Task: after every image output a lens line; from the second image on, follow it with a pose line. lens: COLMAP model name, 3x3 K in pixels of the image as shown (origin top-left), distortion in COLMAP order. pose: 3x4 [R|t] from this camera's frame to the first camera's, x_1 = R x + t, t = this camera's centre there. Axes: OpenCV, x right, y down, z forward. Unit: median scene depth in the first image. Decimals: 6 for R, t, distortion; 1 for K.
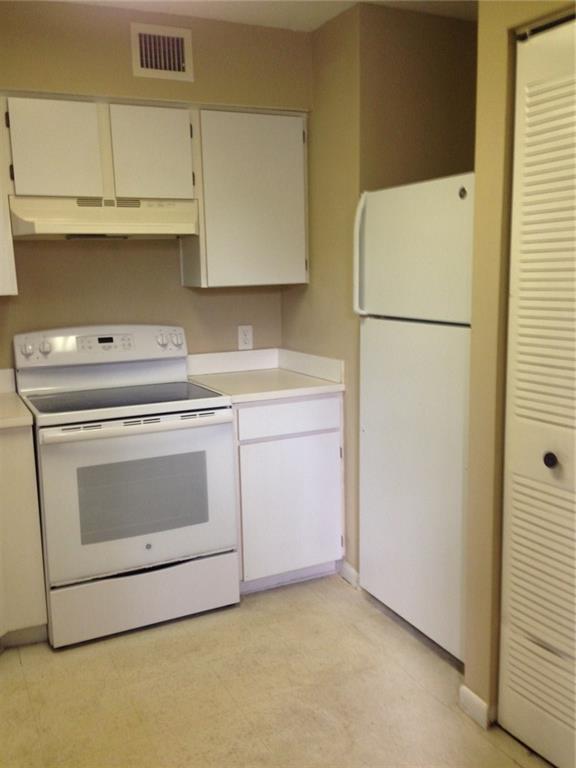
lens RADIAL K [[745.5, 0, 288.0], [0, 745.5, 384.0], [0, 0, 1]] dist [0.113820, -0.136040]
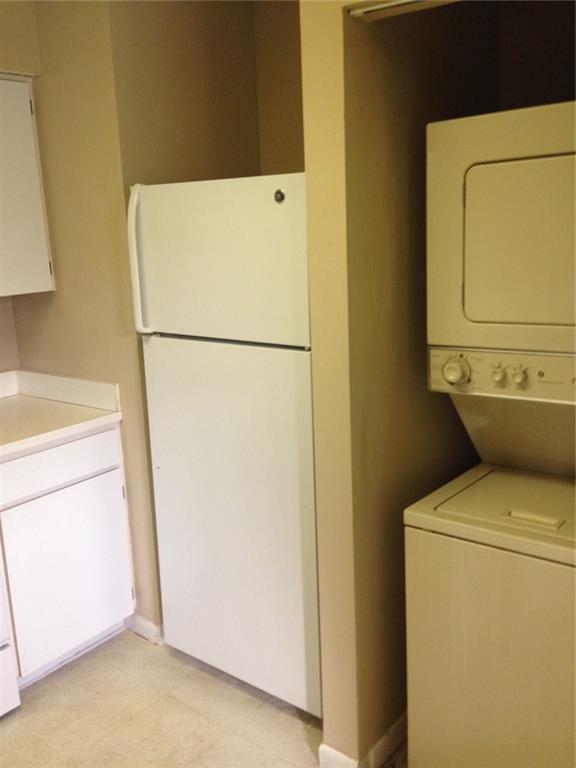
lens RADIAL K [[745.5, 0, 288.0], [0, 745.5, 384.0], [0, 0, 1]] dist [0.113820, -0.136040]
pose [[0.899545, -0.109807, 0.422802, -0.108823], [0.088163, 0.993609, 0.070480, -0.074250], [-0.427839, -0.026125, 0.903477, 0.159516]]
